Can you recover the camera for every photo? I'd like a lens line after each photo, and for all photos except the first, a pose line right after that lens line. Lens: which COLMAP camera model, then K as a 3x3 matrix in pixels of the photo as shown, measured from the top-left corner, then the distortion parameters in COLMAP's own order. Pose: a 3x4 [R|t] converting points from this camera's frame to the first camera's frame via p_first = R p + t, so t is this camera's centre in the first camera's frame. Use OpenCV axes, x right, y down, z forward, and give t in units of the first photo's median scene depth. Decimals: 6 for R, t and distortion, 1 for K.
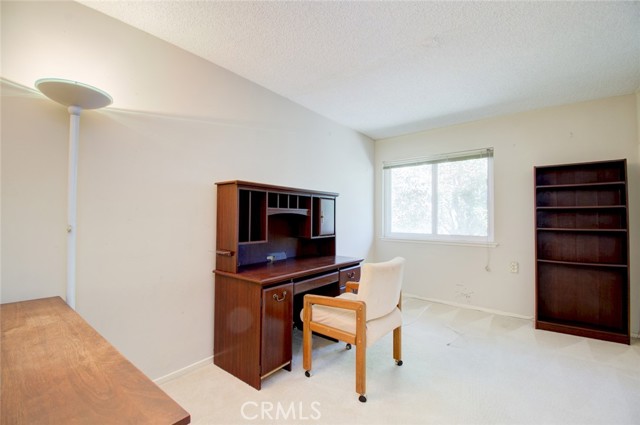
lens RADIAL K [[297.3, 0, 320.0], [0, 297.3, 212.5], [0, 0, 1]] dist [0.002269, -0.000246]
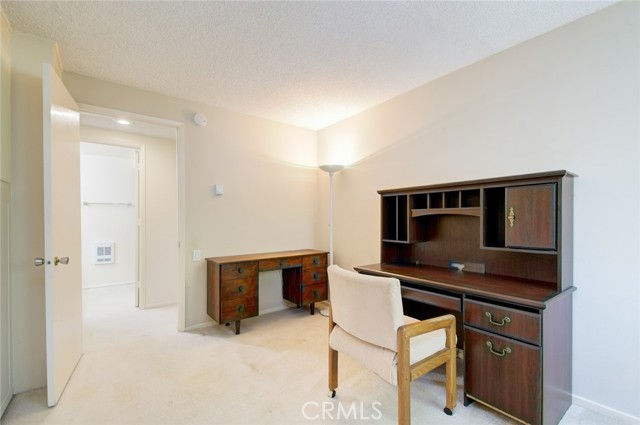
lens RADIAL K [[276.1, 0, 322.6], [0, 276.1, 220.5], [0, 0, 1]] dist [0.000537, -0.000080]
pose [[-0.233724, -0.010484, -0.972246, 0.732679], [0.009949, 0.999864, -0.013174, 0.027507], [0.972252, -0.012752, -0.233588, 0.831032]]
